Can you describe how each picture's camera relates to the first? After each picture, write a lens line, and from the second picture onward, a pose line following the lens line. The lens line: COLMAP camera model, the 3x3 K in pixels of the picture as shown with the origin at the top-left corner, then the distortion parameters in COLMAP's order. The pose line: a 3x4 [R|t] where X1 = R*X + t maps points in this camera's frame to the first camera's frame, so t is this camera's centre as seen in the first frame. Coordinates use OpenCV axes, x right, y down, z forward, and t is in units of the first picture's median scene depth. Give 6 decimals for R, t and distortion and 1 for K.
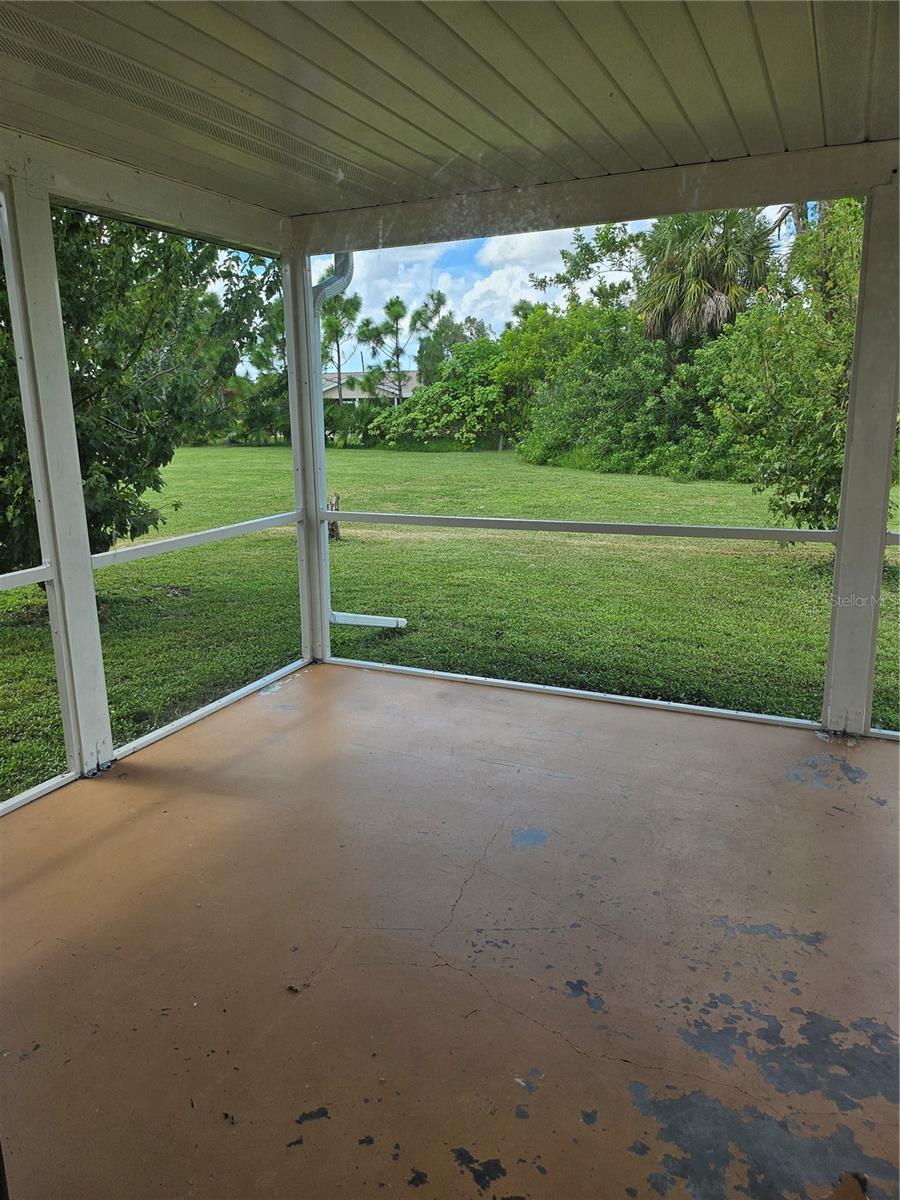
lens RADIAL K [[848.5, 0, 446.1], [0, 848.5, 600.2], [0, 0, 1]] dist [0.068938, -0.021054]
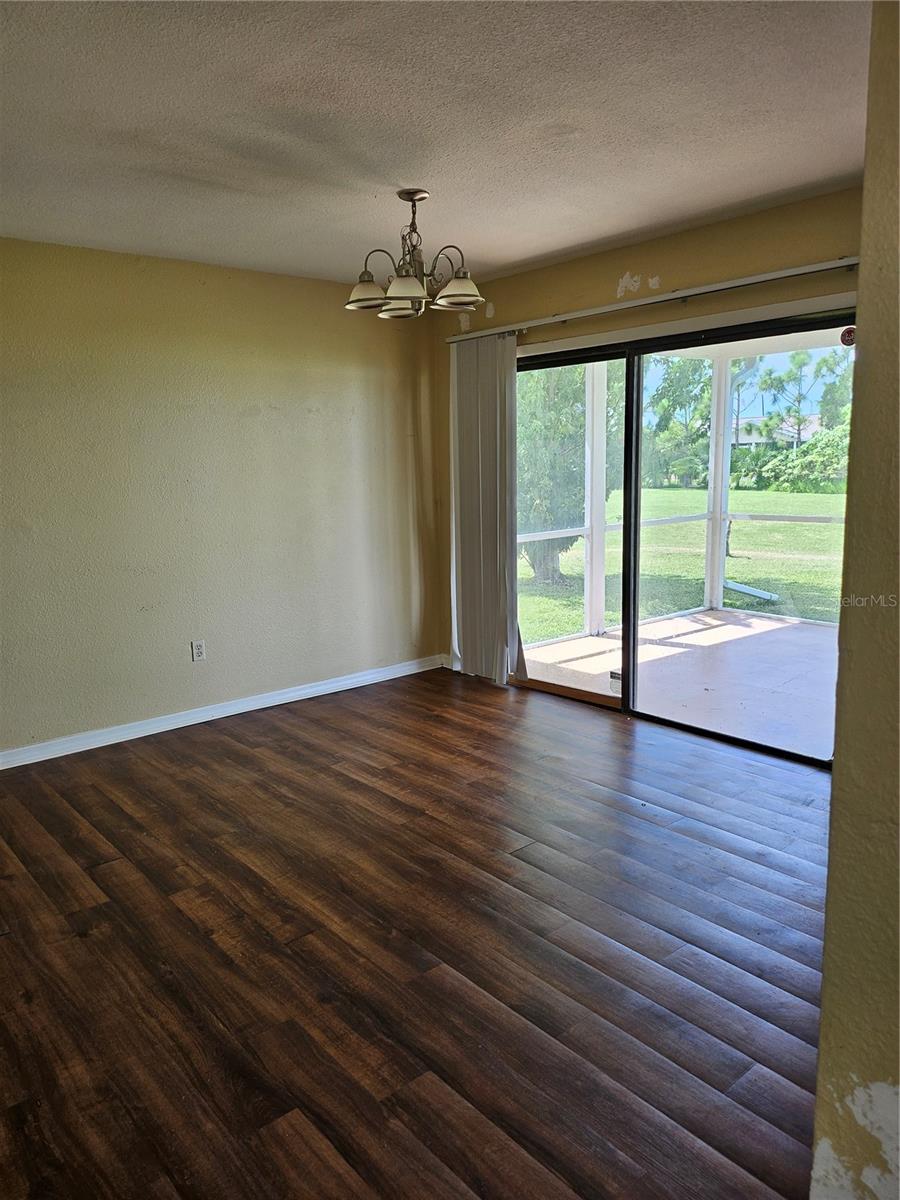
lens RADIAL K [[848.5, 0, 445.1], [0, 848.5, 598.4], [0, 0, 1]] dist [0.068938, -0.021054]
pose [[0.904080, 0.064563, -0.422458, 0.012228], [-0.087447, 0.995554, -0.034995, 0.027981], [0.418321, 0.068581, 0.905706, -0.118428]]
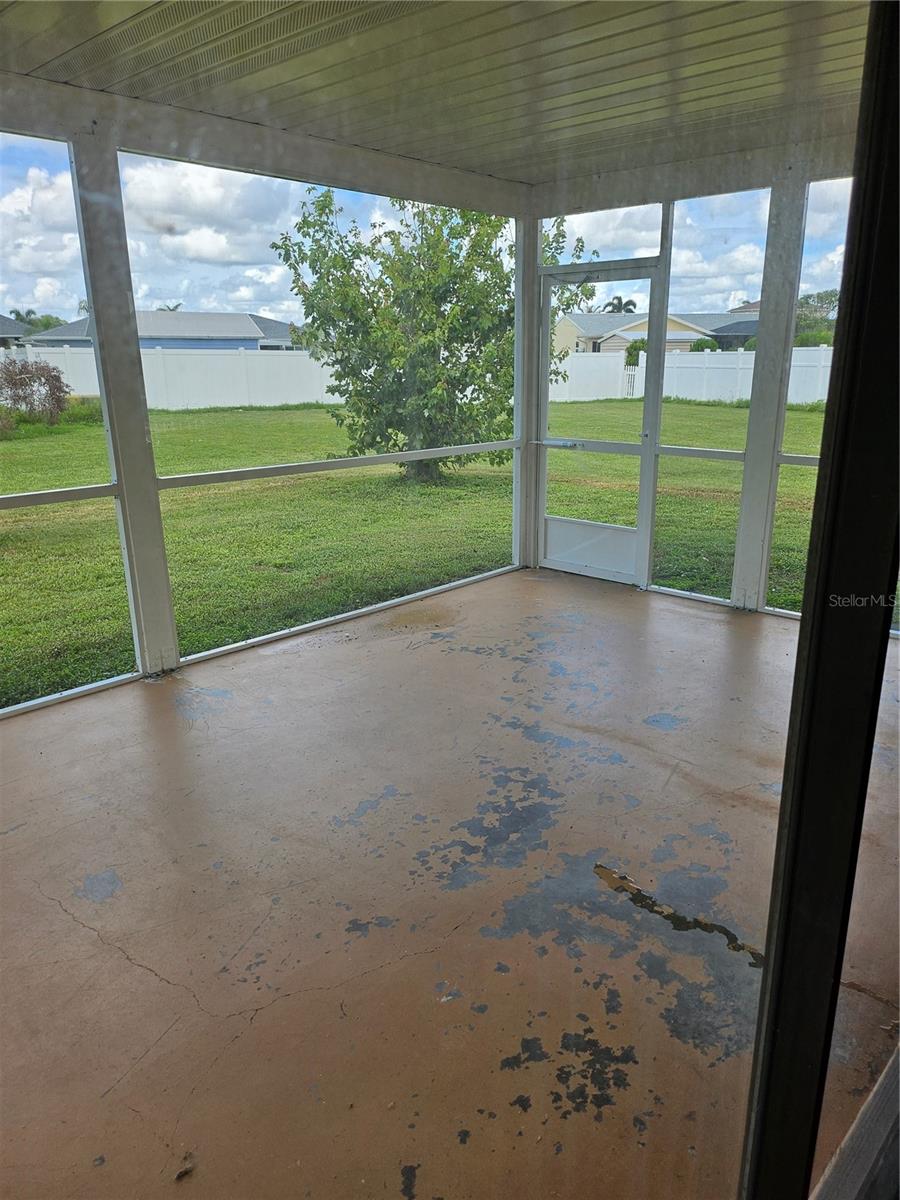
lens RADIAL K [[848.5, 0, 442.2], [0, 848.5, 601.5], [0, 0, 1]] dist [0.068938, -0.021054]
pose [[0.339117, -0.255164, 0.905478, -0.216391], [0.222929, 0.956894, 0.186163, -0.029792], [-0.913949, 0.138727, 0.381382, 0.157647]]
